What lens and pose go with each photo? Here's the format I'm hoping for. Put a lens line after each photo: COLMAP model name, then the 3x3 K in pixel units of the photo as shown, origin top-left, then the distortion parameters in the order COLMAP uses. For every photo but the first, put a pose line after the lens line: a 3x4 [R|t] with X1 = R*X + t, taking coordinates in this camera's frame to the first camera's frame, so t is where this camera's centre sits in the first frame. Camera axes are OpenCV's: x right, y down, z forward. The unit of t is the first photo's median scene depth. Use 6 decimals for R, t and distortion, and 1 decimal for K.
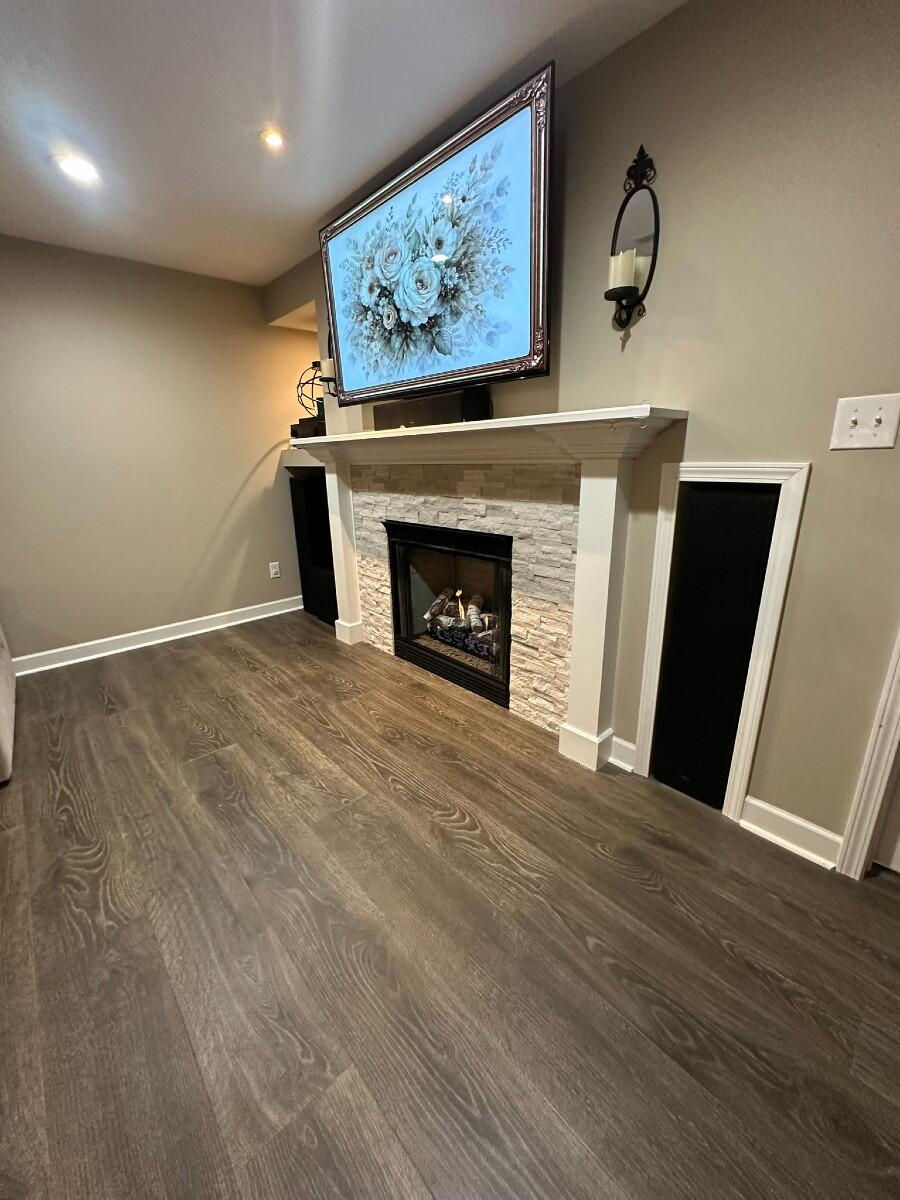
lens RADIAL K [[473.1, 0, 451.0], [0, 473.1, 599.8], [0, 0, 1]] dist [-0.004502, 0.000273]
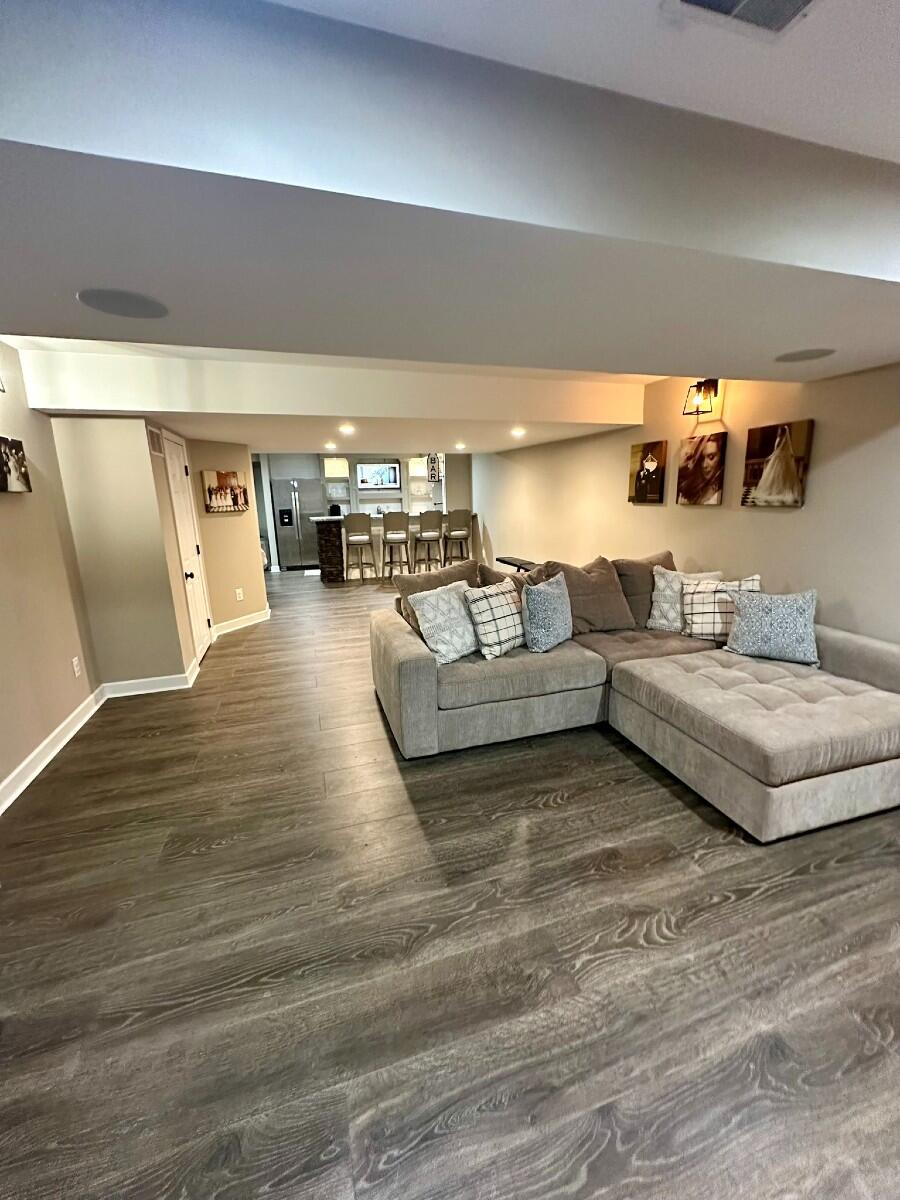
lens RADIAL K [[473.1, 0, 449.6], [0, 473.1, 603.3], [0, 0, 1]] dist [-0.004502, 0.000273]
pose [[-0.419195, 0.239535, -0.875728, 0.128672], [-0.238035, 0.901829, 0.360617, -0.285329], [0.876137, 0.359622, -0.321024, 0.496100]]
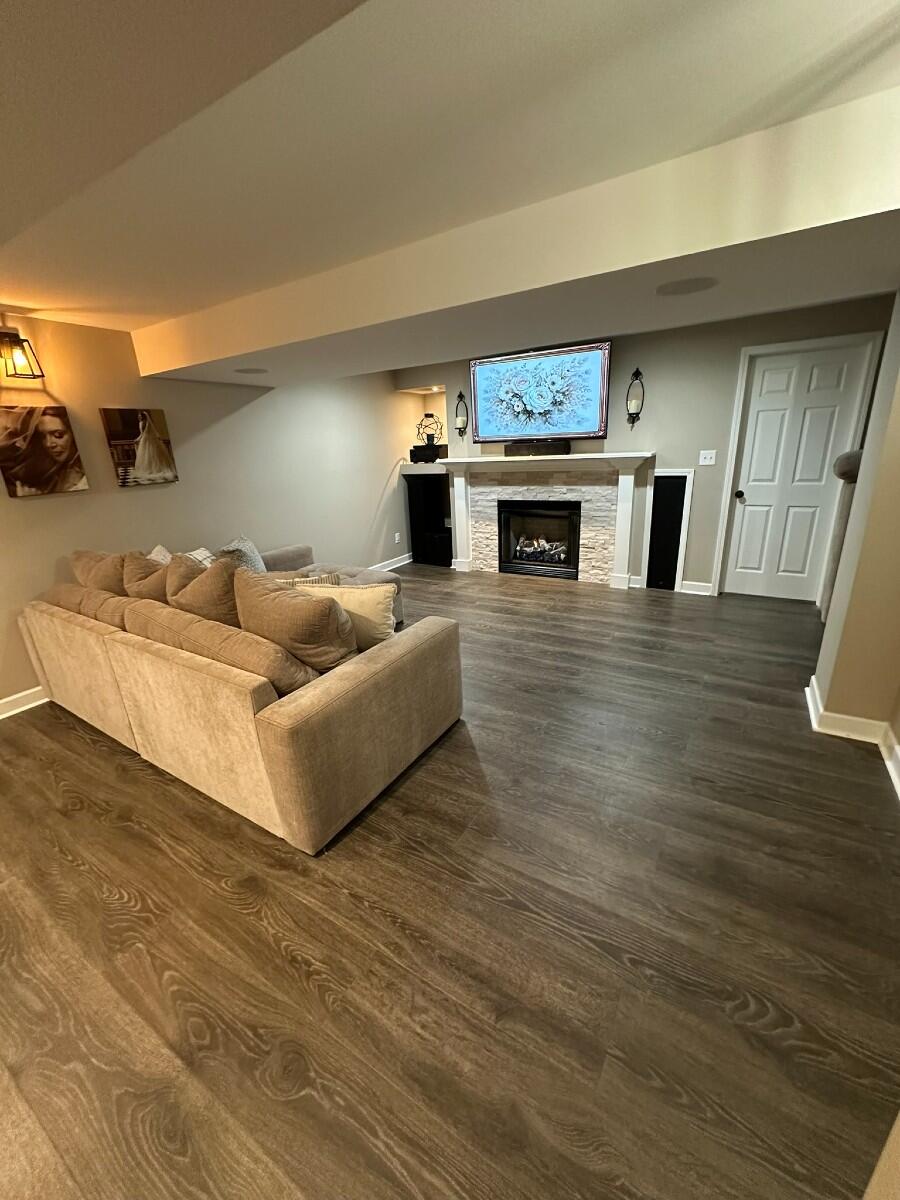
lens RADIAL K [[473.1, 0, 448.6], [0, 473.1, 601.1], [0, 0, 1]] dist [-0.004502, 0.000273]
pose [[0.961699, -0.109070, 0.251474, -1.190771], [0.105102, 0.994033, 0.029199, 0.230917], [-0.253158, -0.001650, 0.967424, -1.156154]]
